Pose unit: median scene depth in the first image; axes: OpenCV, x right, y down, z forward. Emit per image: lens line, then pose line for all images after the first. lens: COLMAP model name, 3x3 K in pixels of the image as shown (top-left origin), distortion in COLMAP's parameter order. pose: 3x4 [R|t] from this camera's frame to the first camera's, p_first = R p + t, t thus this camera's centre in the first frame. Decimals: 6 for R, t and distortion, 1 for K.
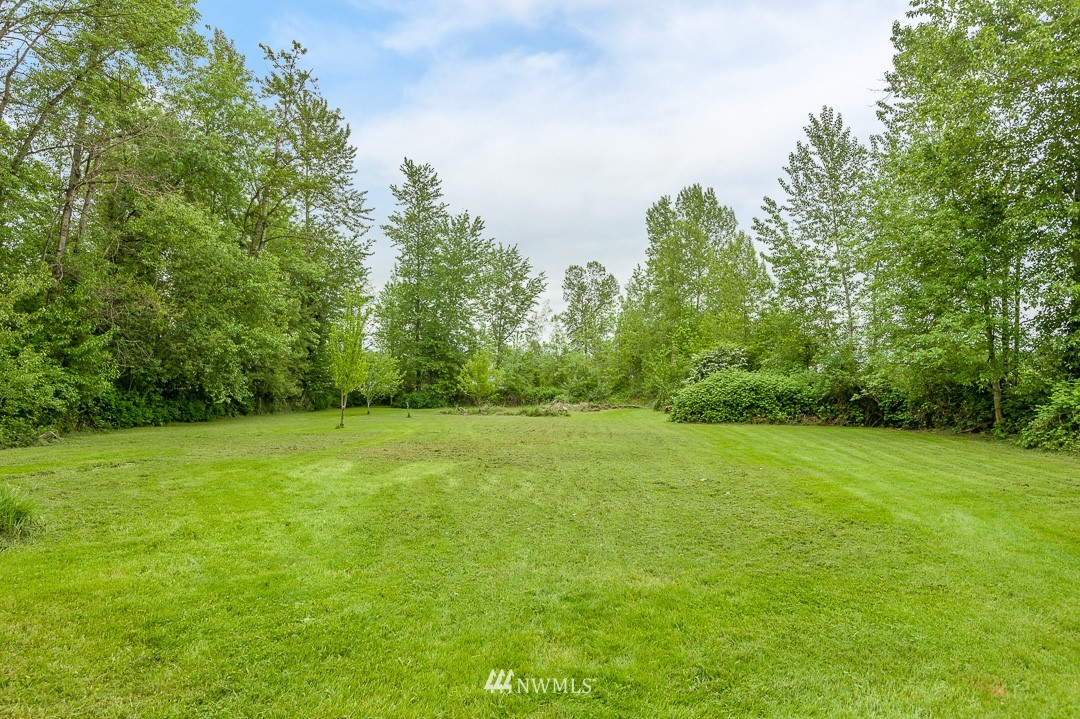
lens RADIAL K [[670.8, 0, 542.3], [0, 670.8, 365.3], [0, 0, 1]] dist [0.003126, 0.000423]
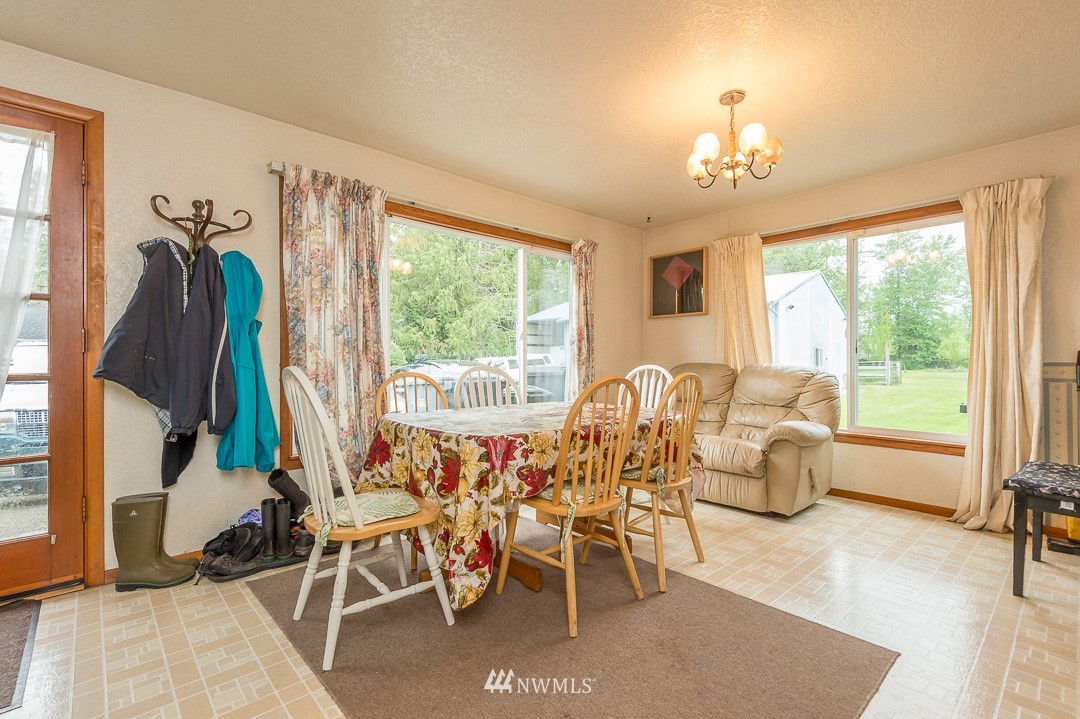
lens RADIAL K [[495.6, 0, 544.6], [0, 495.6, 361.4], [0, 0, 1]] dist [0.008452, -0.000170]
pose [[0.716629, -0.001597, -0.697452, 0.024882], [0.028597, 0.999224, 0.027096, -0.010133], [0.696868, -0.039362, 0.716119, -0.376700]]
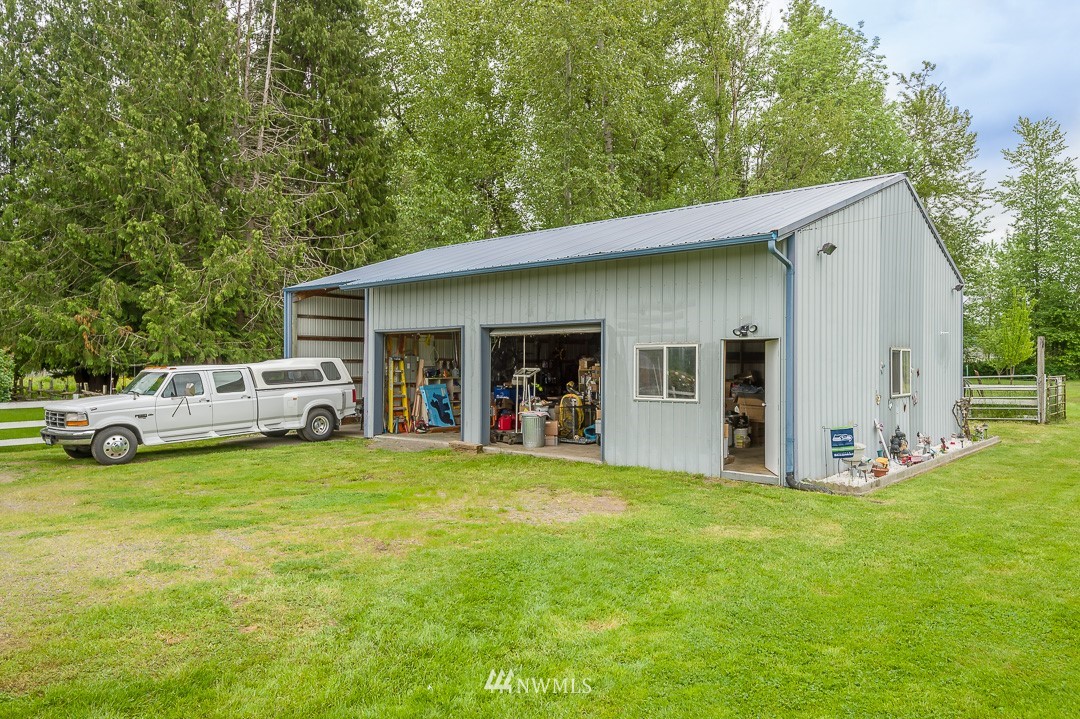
lens RADIAL K [[758.7, 0, 541.8], [0, 758.7, 359.4], [0, 0, 1]] dist [0.025408, 0.002009]
pose [[0.750361, -0.003099, -0.661021, 0.005836], [0.024402, 0.999437, 0.023014, -0.009944], [0.660577, -0.033399, 0.750015, -0.298128]]
